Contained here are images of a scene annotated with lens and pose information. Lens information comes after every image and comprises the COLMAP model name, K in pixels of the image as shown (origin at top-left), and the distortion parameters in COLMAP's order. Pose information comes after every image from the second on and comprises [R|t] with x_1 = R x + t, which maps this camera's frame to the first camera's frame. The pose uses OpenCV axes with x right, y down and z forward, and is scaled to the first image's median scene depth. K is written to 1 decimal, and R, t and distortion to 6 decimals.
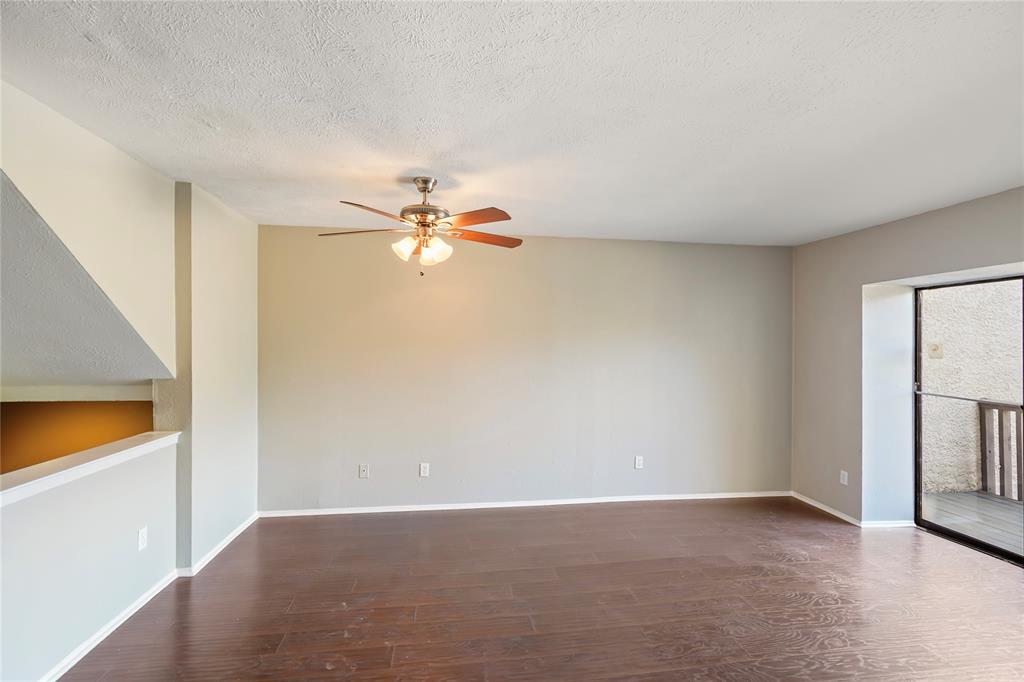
lens RADIAL K [[465.5, 0, 508.9], [0, 465.5, 347.7], [0, 0, 1]] dist [-0.001265, 0.000823]
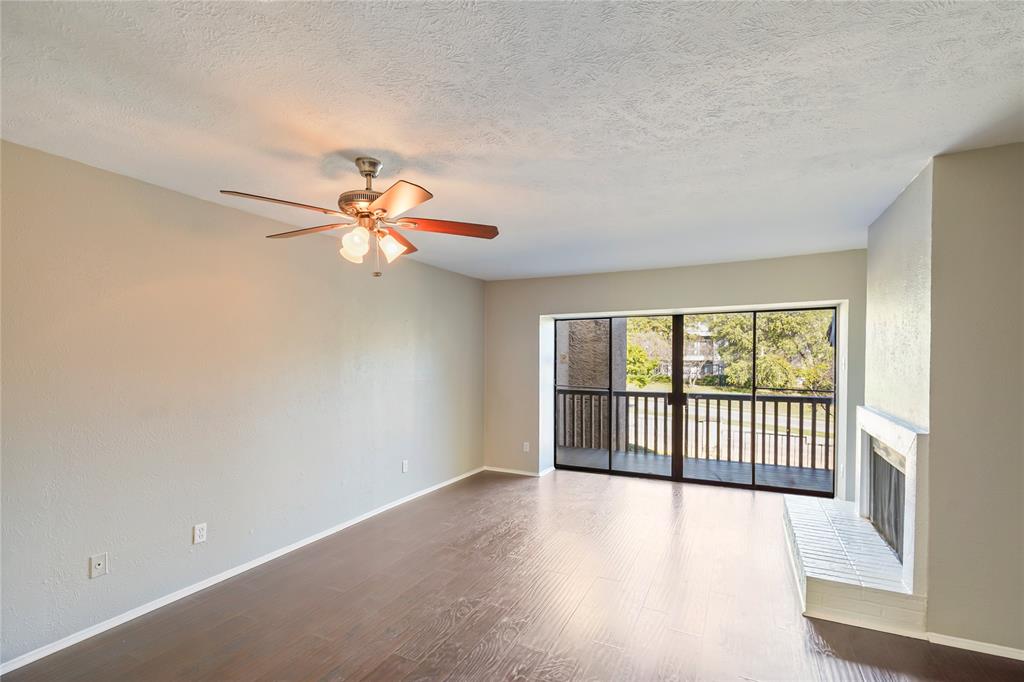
lens RADIAL K [[476.1, 0, 513.9], [0, 476.1, 367.5], [0, 0, 1]] dist [0.000299, 0.000219]
pose [[0.552847, -0.024897, 0.832911, -0.555429], [0.008845, 0.999673, 0.024010, -0.004202], [-0.833236, -0.005907, 0.552886, 0.221581]]
